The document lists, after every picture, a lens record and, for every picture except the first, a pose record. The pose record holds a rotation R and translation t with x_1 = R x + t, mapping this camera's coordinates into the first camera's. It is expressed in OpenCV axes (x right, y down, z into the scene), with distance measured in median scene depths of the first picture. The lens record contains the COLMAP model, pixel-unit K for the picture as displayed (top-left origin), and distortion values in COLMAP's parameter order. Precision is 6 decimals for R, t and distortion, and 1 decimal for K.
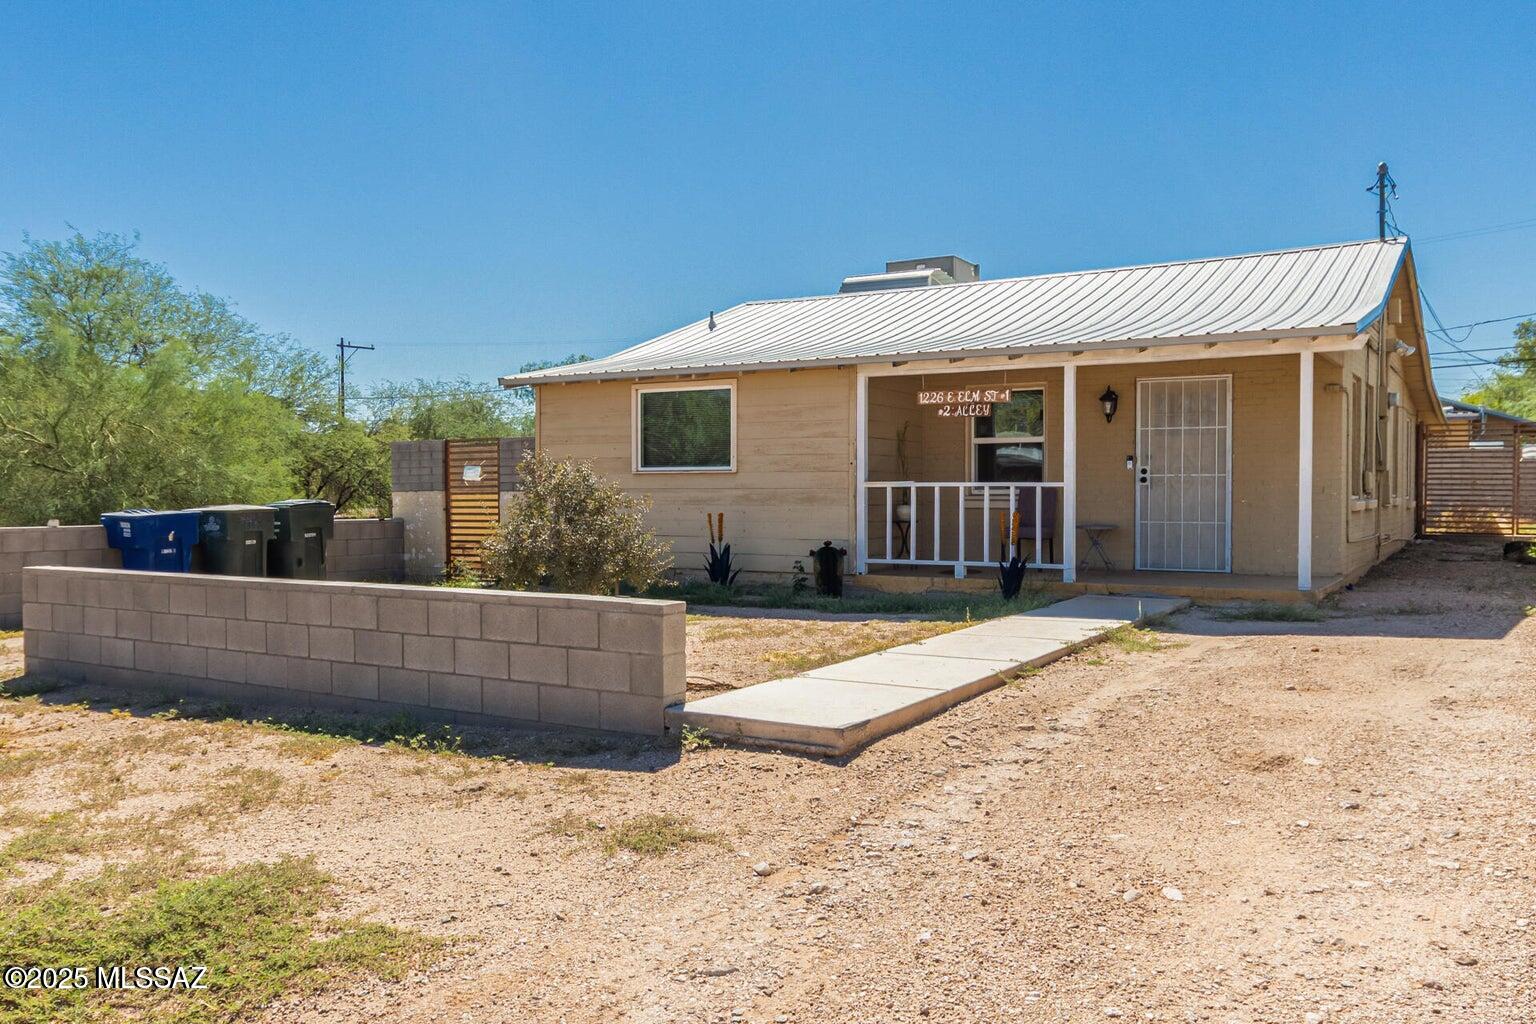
lens RADIAL K [[857.5, 0, 768.2], [0, 857.5, 515.0], [0, 0, 1]] dist [-0.000641, 0.001836]
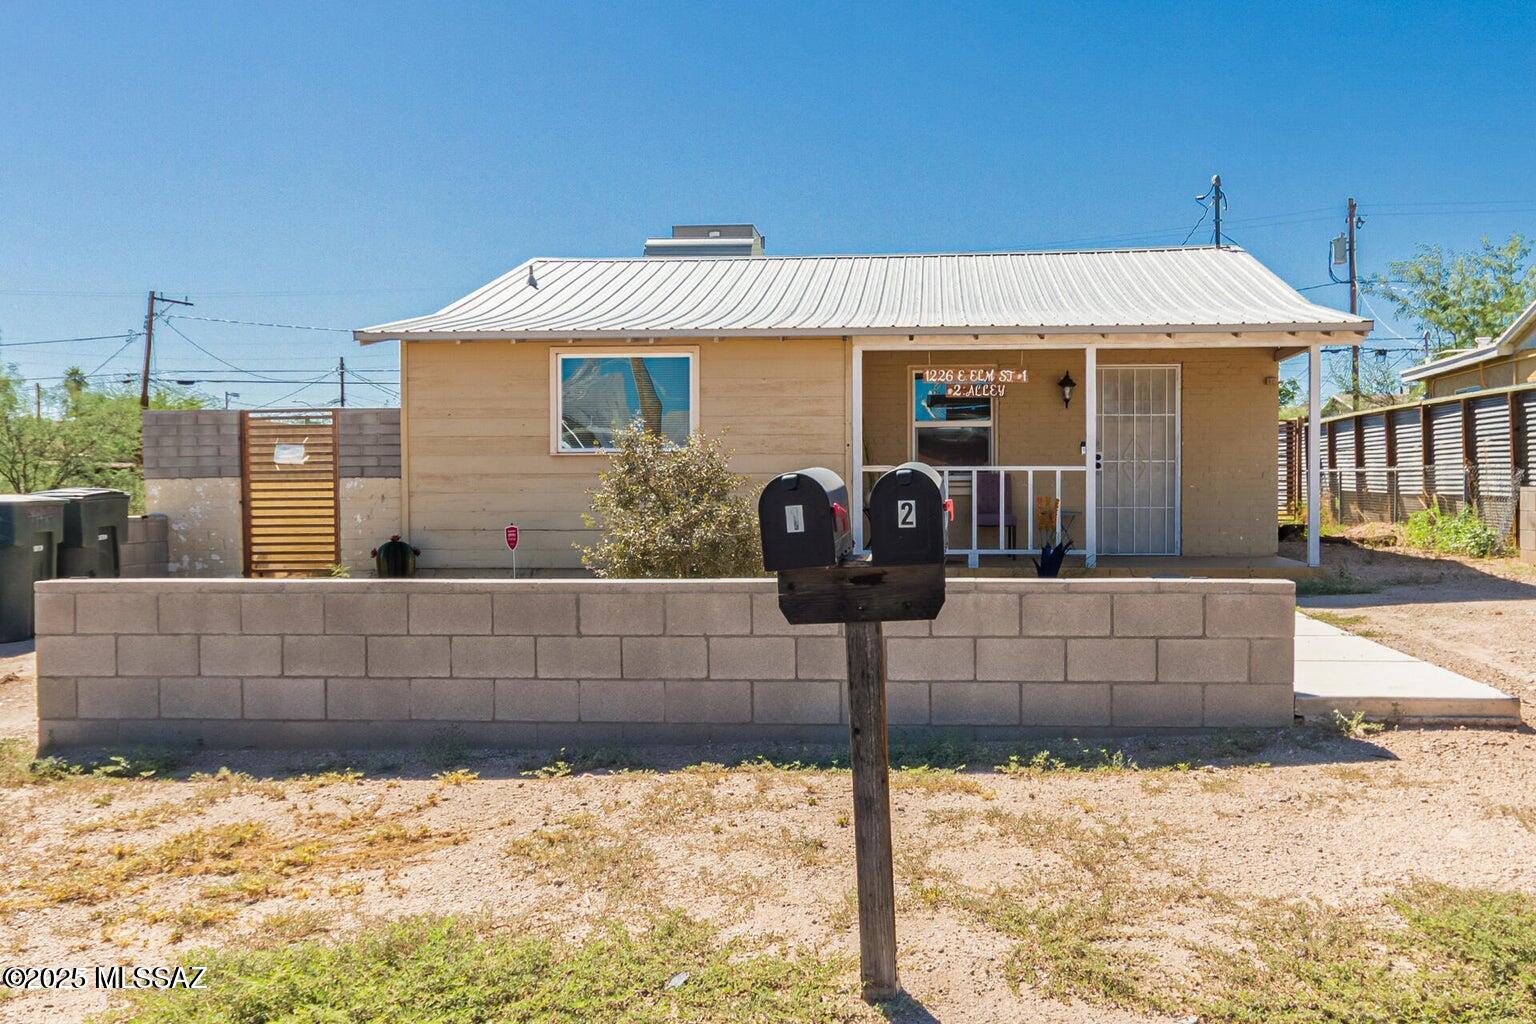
lens RADIAL K [[962.6, 0, 767.5], [0, 962.6, 506.5], [0, 0, 1]] dist [-0.004467, -0.002241]
pose [[0.941479, -0.008776, 0.336957, -0.323242], [0.010495, 0.999940, -0.003280, 0.006869], [-0.336908, 0.006624, 0.941514, 0.072992]]
